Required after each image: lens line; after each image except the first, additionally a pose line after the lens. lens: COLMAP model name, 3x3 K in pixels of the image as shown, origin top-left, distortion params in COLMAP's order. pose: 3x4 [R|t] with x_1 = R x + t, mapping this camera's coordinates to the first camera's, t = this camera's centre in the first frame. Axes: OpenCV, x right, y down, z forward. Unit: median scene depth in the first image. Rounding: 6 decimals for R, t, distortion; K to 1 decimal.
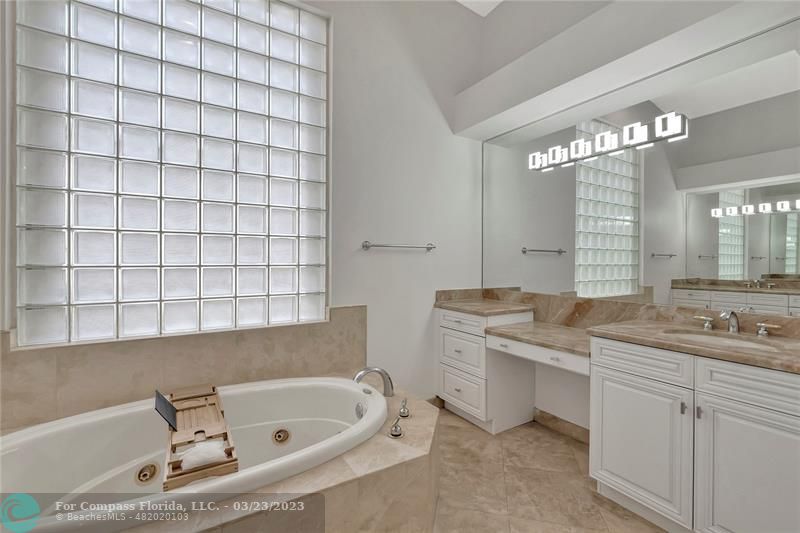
lens RADIAL K [[356.0, 0, 399.5], [0, 356.0, 262.0], [0, 0, 1]] dist [-0.003105, -0.000305]
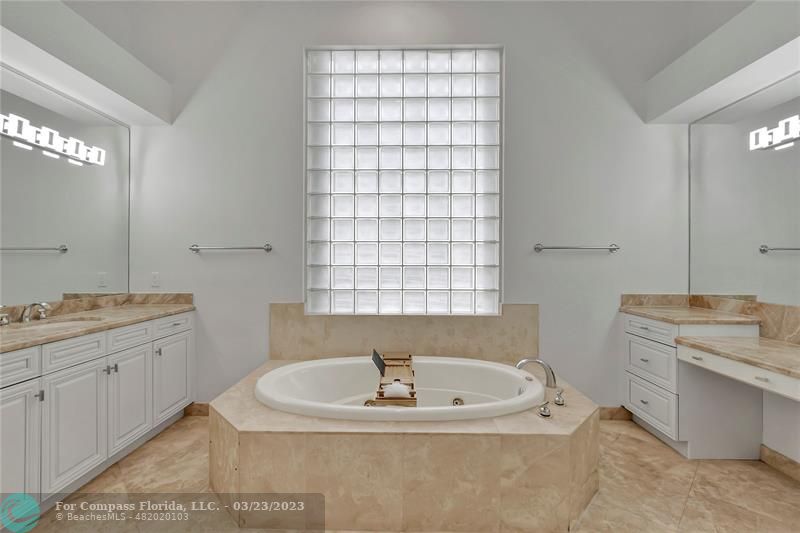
lens RADIAL K [[356.0, 0, 400.4], [0, 356.0, 264.8], [0, 0, 1]] dist [-0.003105, -0.000305]
pose [[0.849113, 0.005167, -0.528185, 0.138755], [-0.002809, 0.999982, 0.005267, 0.000130], [0.528203, -0.002989, 0.849113, -0.146753]]
